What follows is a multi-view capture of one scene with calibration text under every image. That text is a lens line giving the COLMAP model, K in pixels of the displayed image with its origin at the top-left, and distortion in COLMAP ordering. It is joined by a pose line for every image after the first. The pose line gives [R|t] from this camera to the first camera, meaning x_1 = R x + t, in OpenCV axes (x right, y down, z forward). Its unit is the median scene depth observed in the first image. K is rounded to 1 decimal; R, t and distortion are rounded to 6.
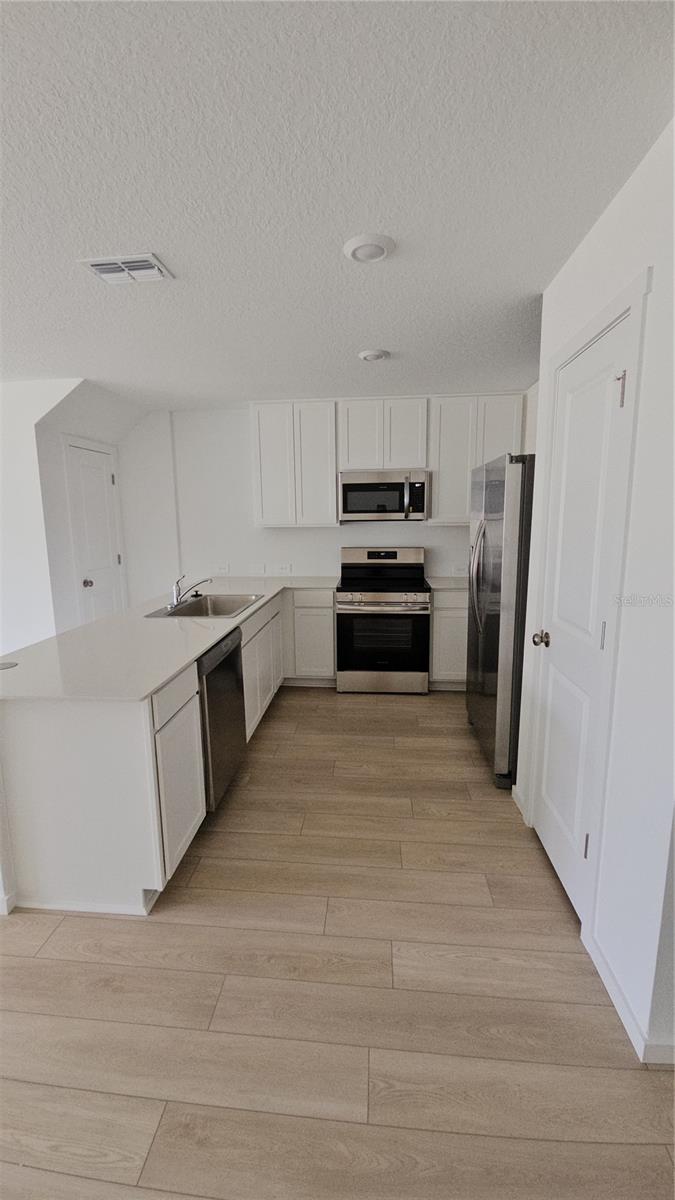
lens RADIAL K [[484.3, 0, 332.4], [0, 484.3, 597.0], [0, 0, 1]] dist [0.000339, 0.000002]
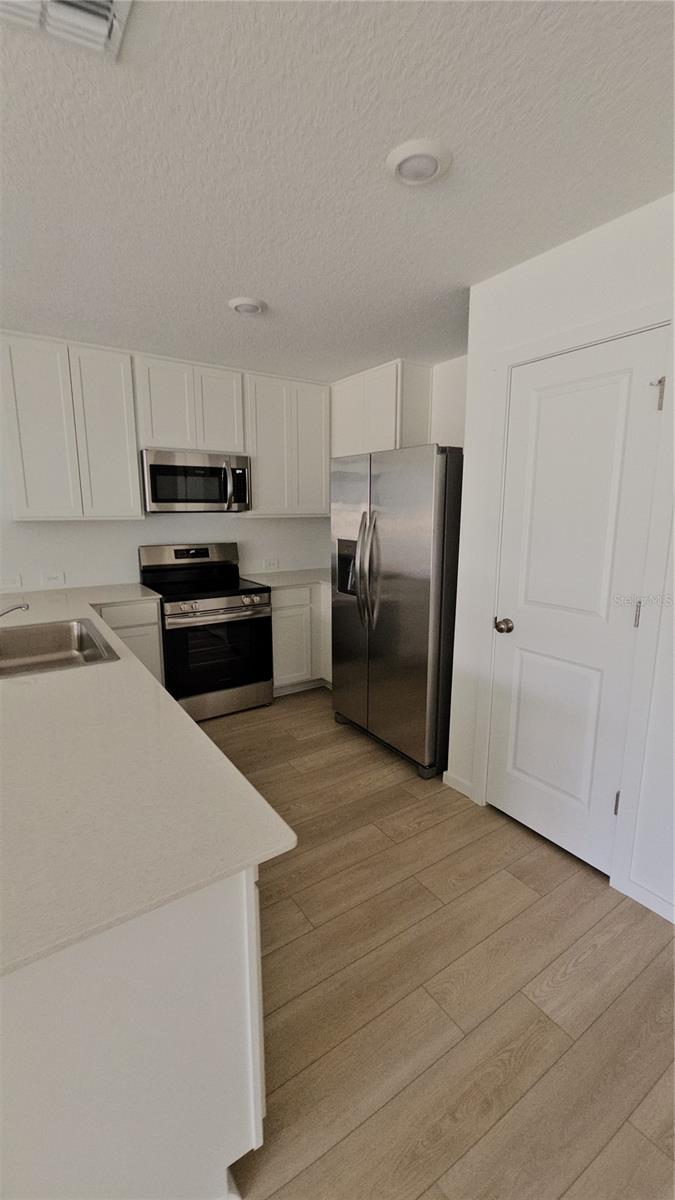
lens RADIAL K [[485.9, 0, 326.0], [0, 485.9, 595.5], [0, 0, 1]] dist [-0.000551, -0.000923]
pose [[0.780619, -0.100352, 0.616898, -0.271738], [0.093877, 0.994654, 0.043011, -0.031826], [-0.617916, 0.024337, 0.785867, 0.222071]]
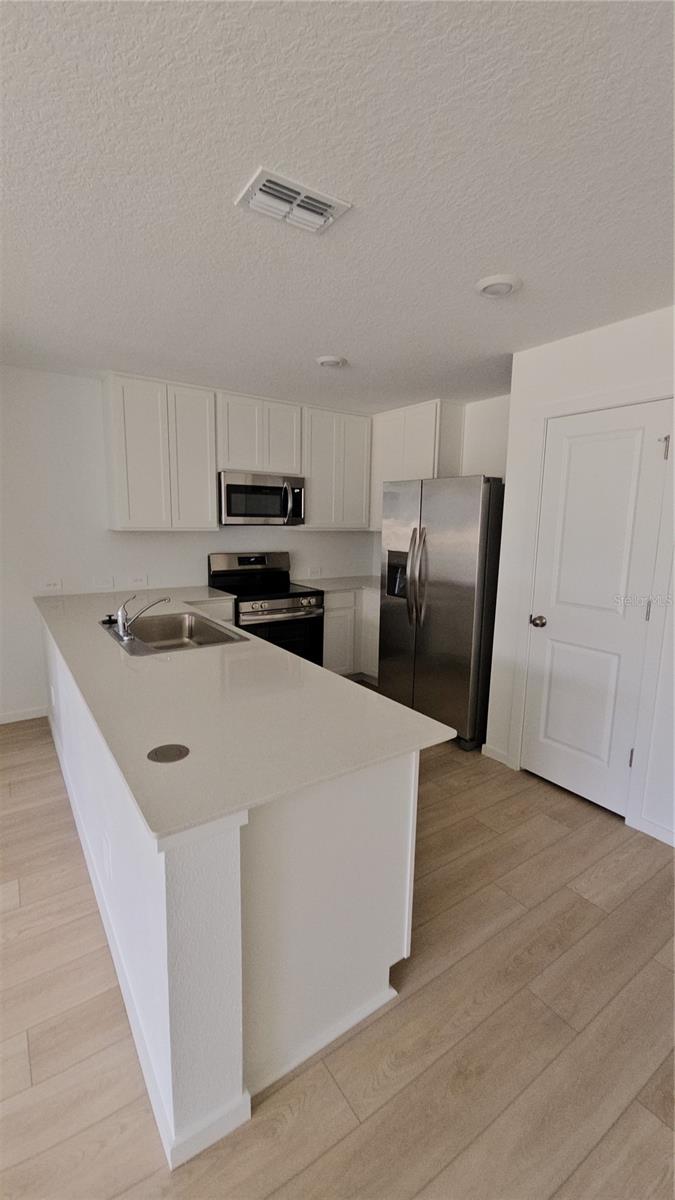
lens RADIAL K [[486.7, 0, 322.3], [0, 486.7, 595.4], [0, 0, 1]] dist [-0.001579, -0.000132]
pose [[0.772830, -0.074924, 0.630174, -0.451392], [0.079115, 0.996634, 0.021469, -0.031108], [-0.629662, 0.033265, 0.776157, 0.186479]]
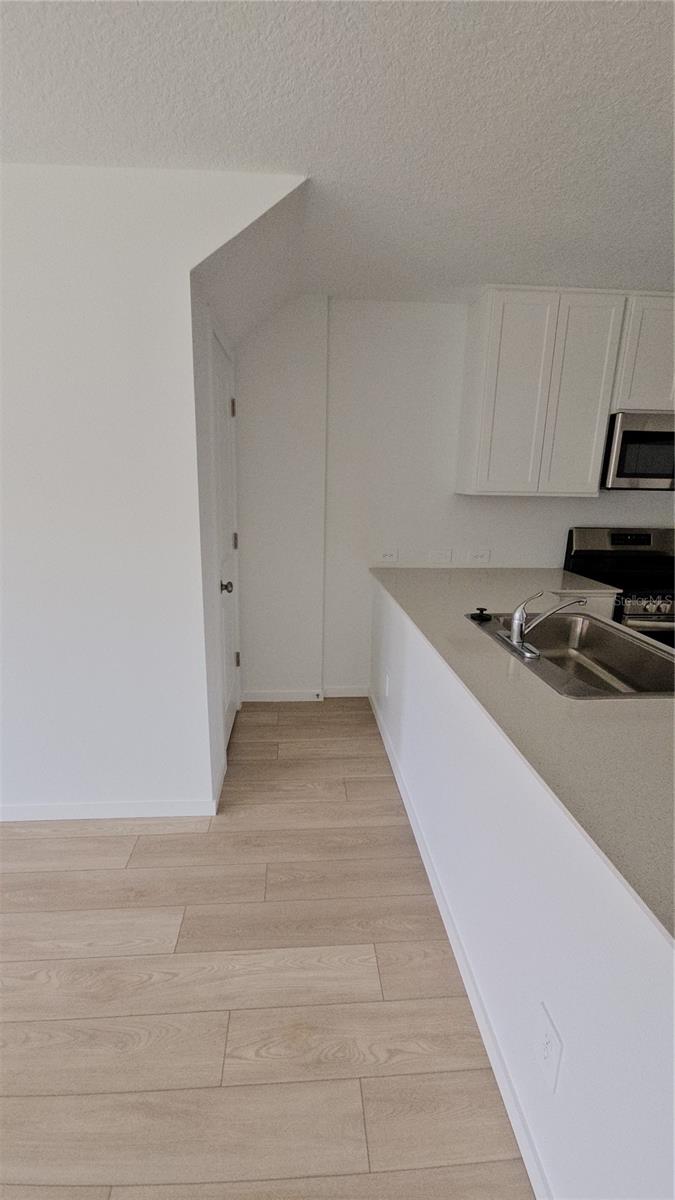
lens RADIAL K [[485.9, 0, 326.0], [0, 485.9, 595.5], [0, 0, 1]] dist [-0.000551, -0.000923]
pose [[0.987086, -0.008275, 0.159974, -0.495850], [-0.003205, 0.997445, 0.071369, -0.061337], [-0.160156, -0.070960, 0.984538, 0.423997]]
